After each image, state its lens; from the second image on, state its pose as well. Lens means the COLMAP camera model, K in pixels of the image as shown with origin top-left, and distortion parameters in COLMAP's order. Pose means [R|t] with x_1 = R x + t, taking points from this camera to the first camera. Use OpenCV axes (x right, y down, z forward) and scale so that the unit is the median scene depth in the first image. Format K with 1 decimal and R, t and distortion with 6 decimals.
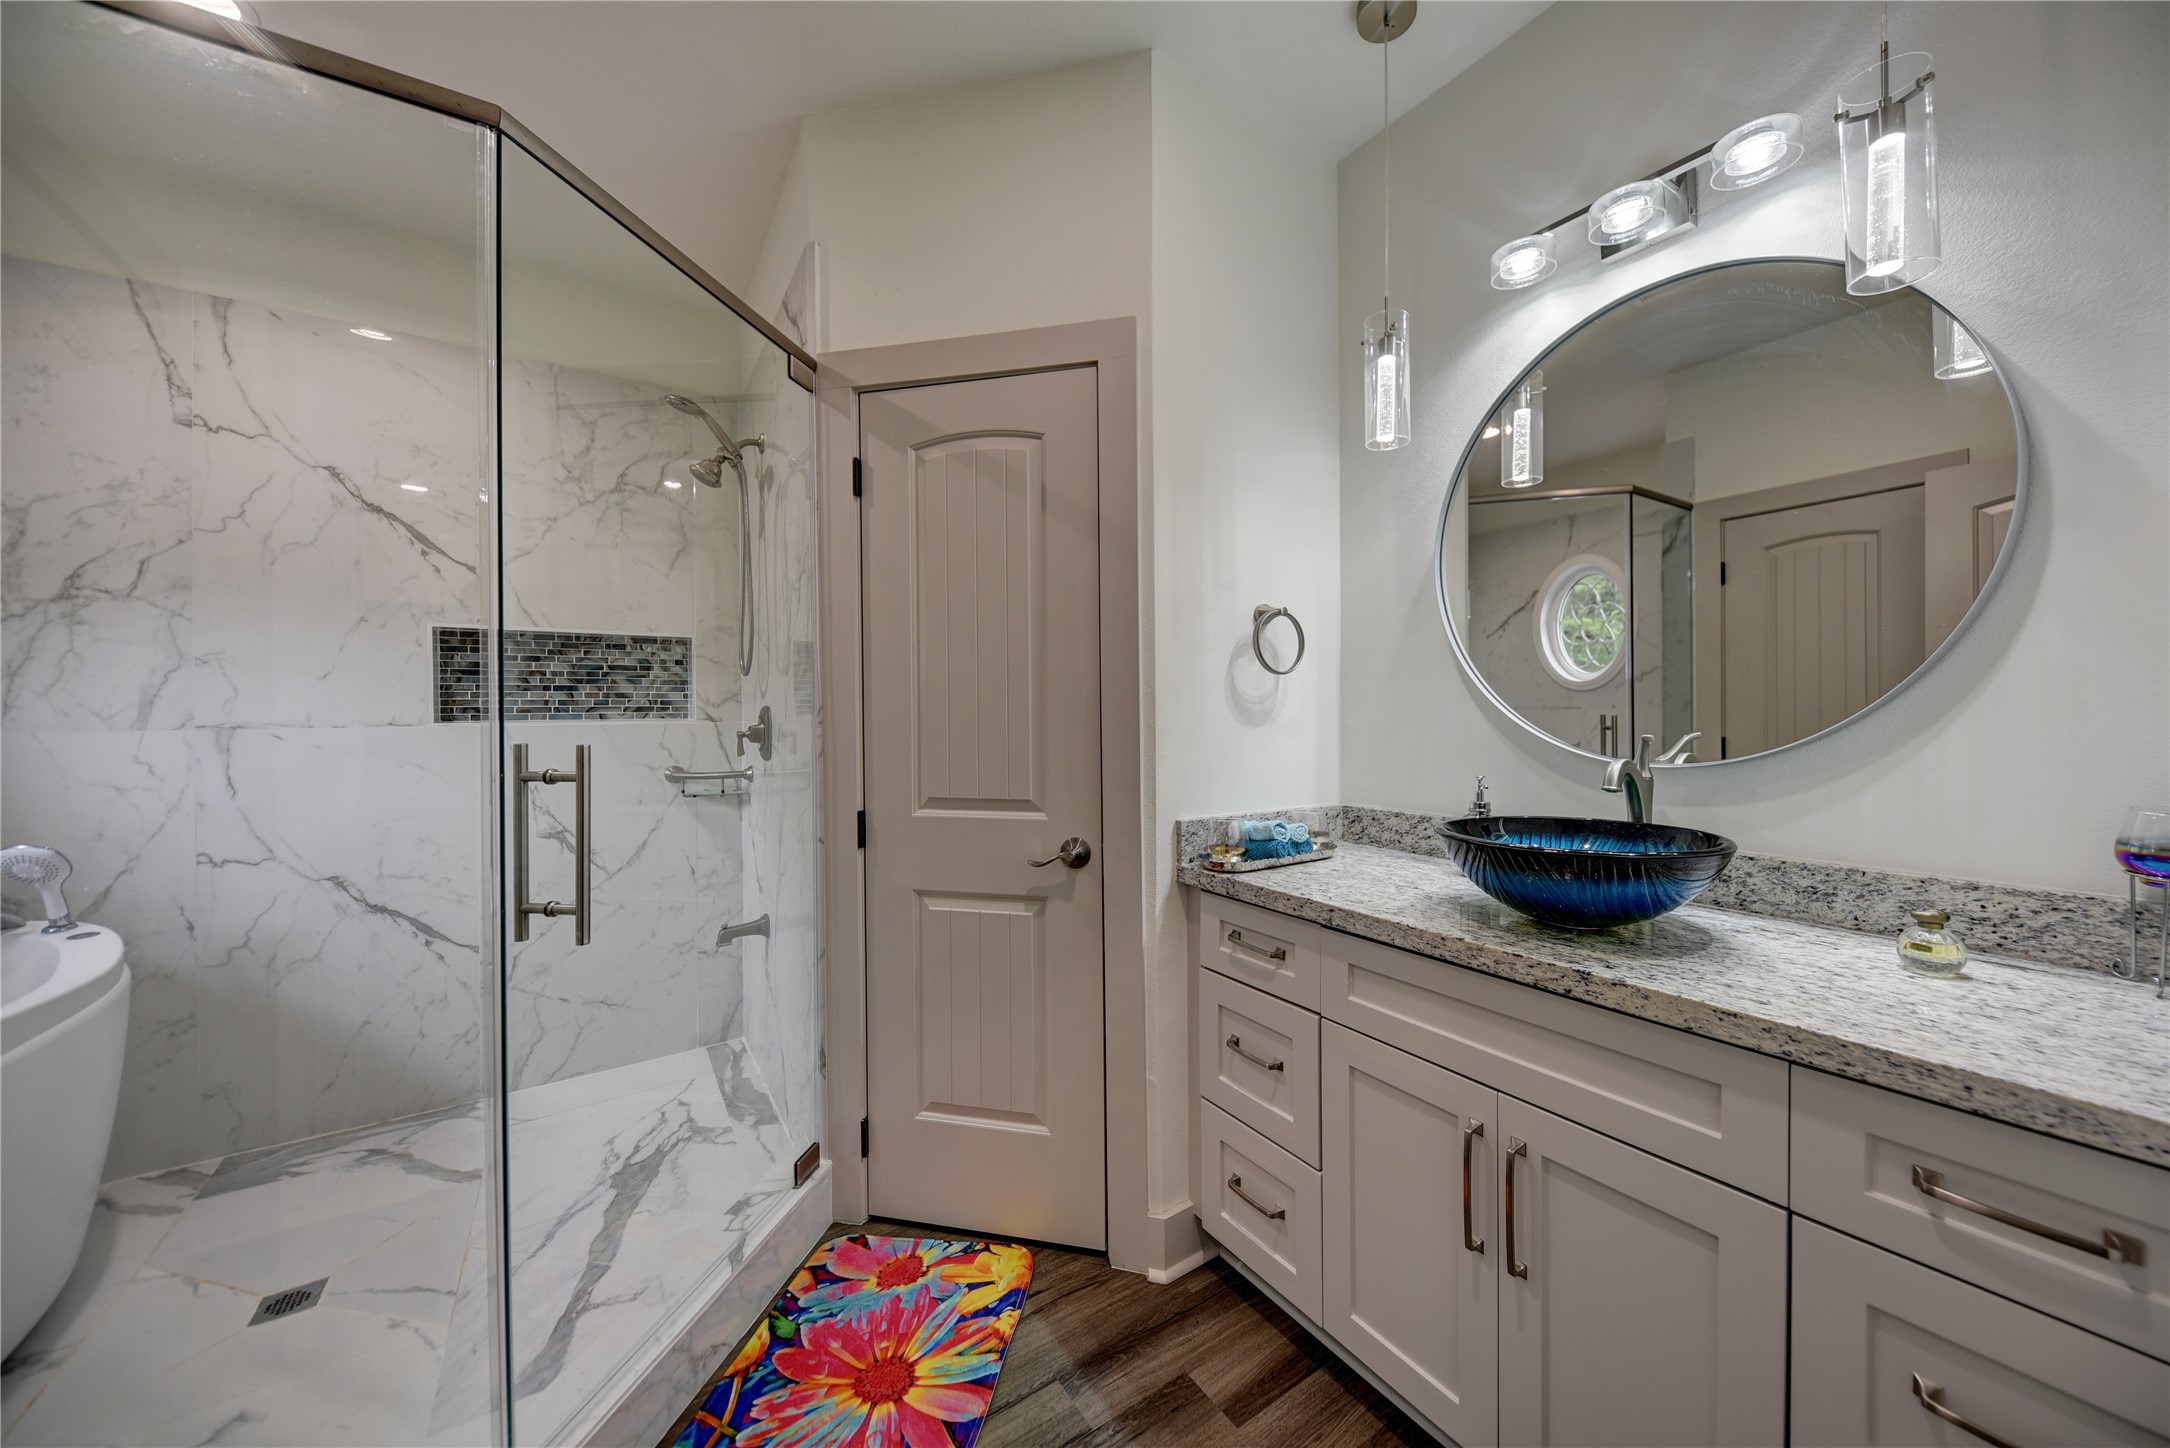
lens RADIAL K [[790.9, 0, 1129.3], [0, 790.9, 727.3], [0, 0, 1]] dist [0.016761, -0.009876]
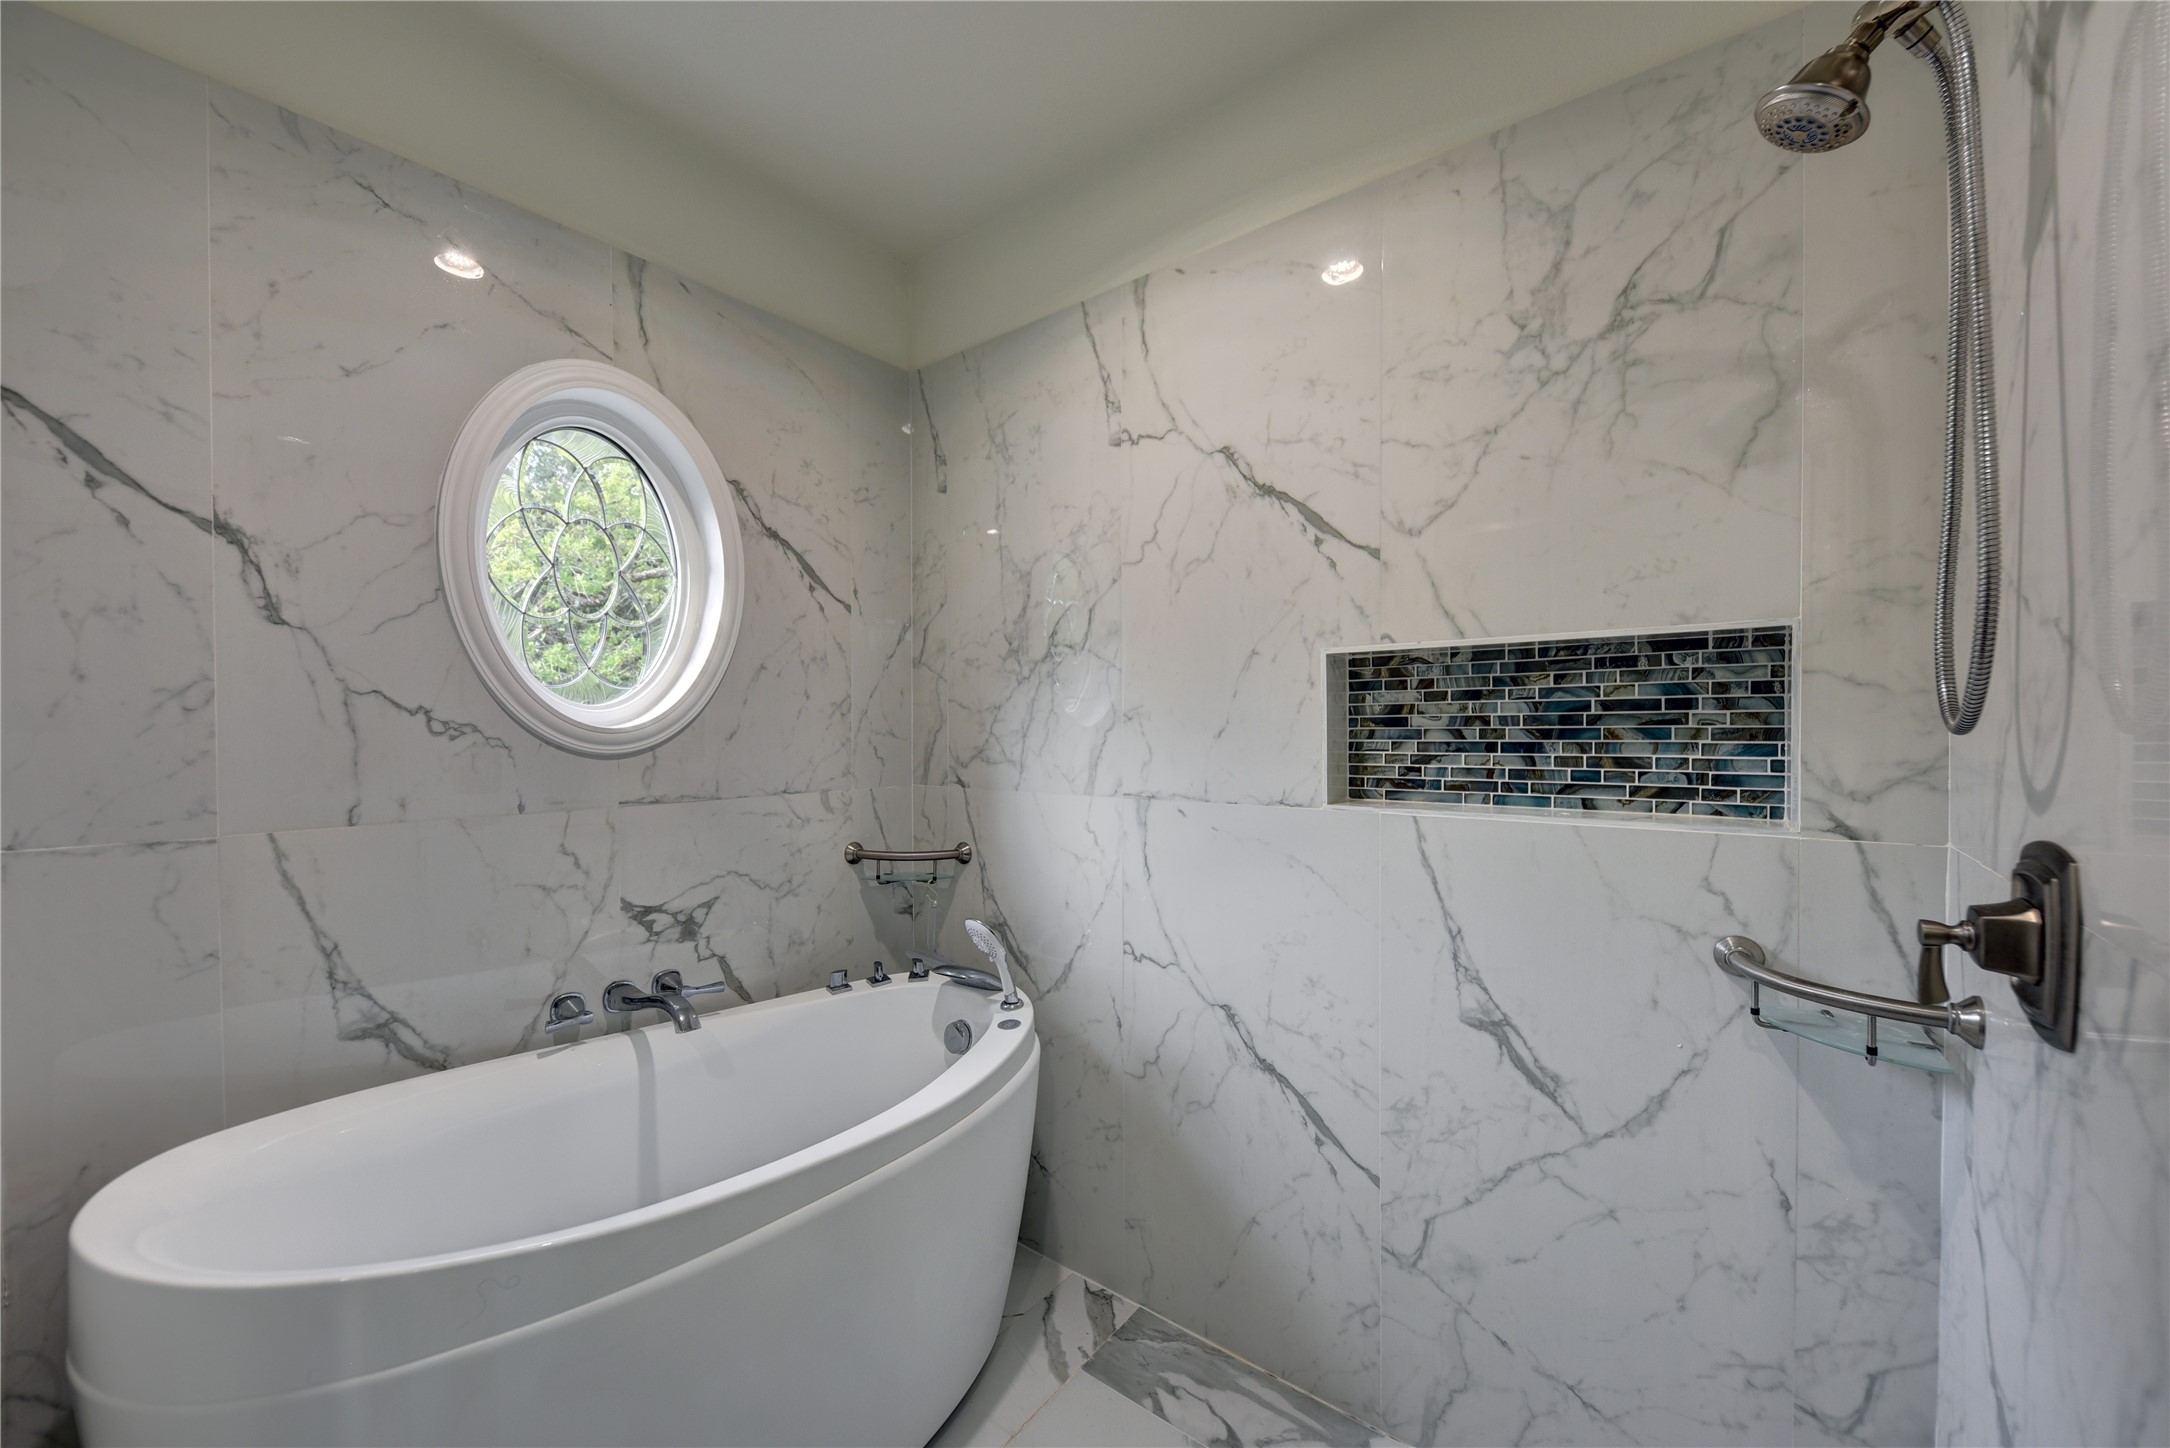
lens RADIAL K [[790.9, 0, 1129.3], [0, 790.9, 727.3], [0, 0, 1]] dist [0.016761, -0.009876]
pose [[0.302516, 0.009501, -0.953097, -0.287861], [-0.015667, 0.999865, 0.004994, -0.062540], [0.953015, 0.013422, 0.302624, 0.601233]]
